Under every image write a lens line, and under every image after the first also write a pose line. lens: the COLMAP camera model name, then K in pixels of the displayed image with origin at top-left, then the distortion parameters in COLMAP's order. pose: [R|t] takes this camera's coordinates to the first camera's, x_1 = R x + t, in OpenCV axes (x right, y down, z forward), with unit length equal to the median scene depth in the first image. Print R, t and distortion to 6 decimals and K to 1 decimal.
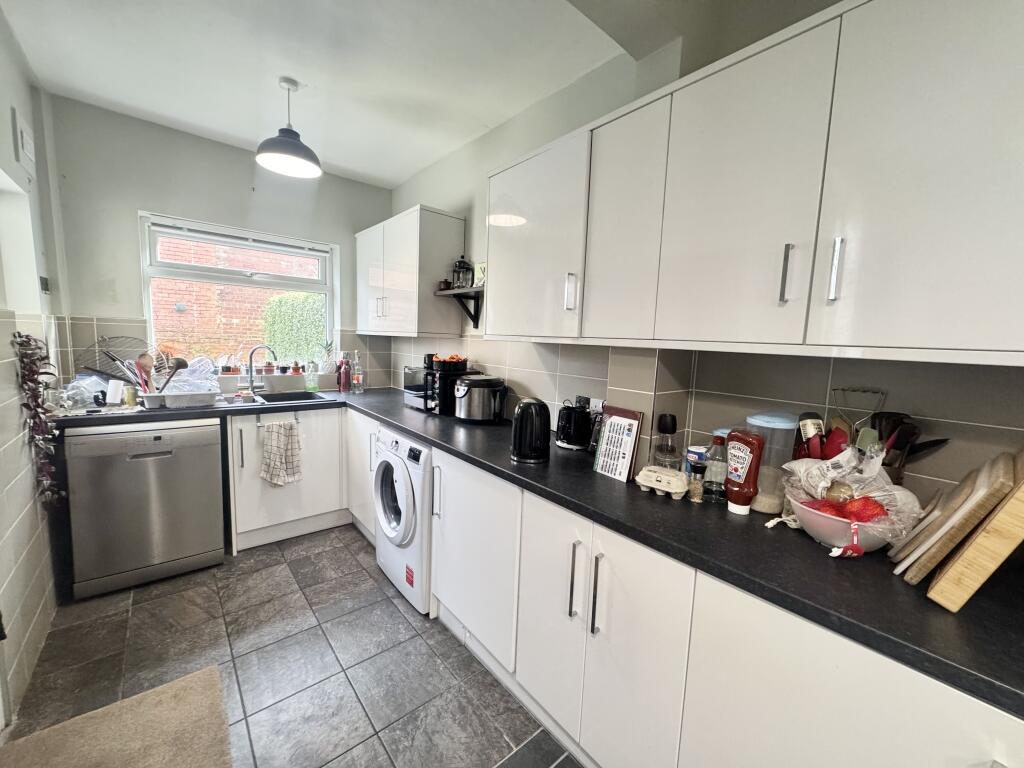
lens RADIAL K [[405.6, 0, 512.0], [0, 405.6, 384.0], [0, 0, 1]] dist [-0.000890, -0.000139]
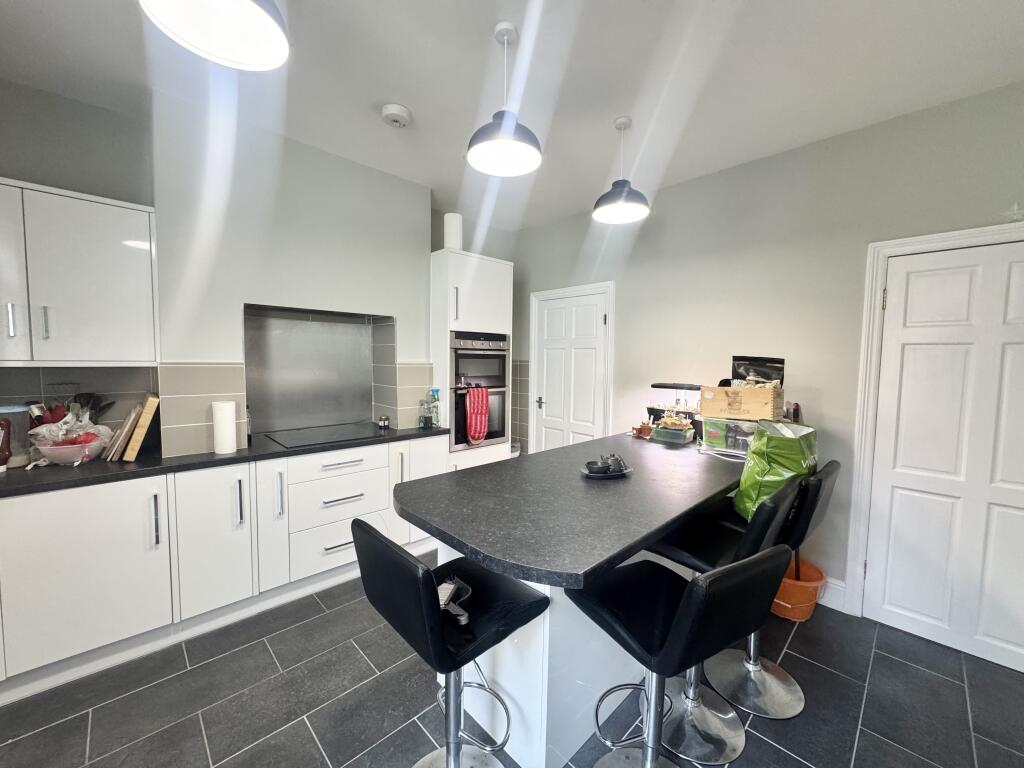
lens RADIAL K [[405.6, 0, 512.0], [0, 405.6, 384.0], [0, 0, 1]] dist [-0.000890, -0.000139]
pose [[-0.068527, -0.101548, 0.992468, -0.551375], [0.094817, 0.989640, 0.107806, 0.006086], [-0.993133, 0.101490, -0.058189, -0.450904]]
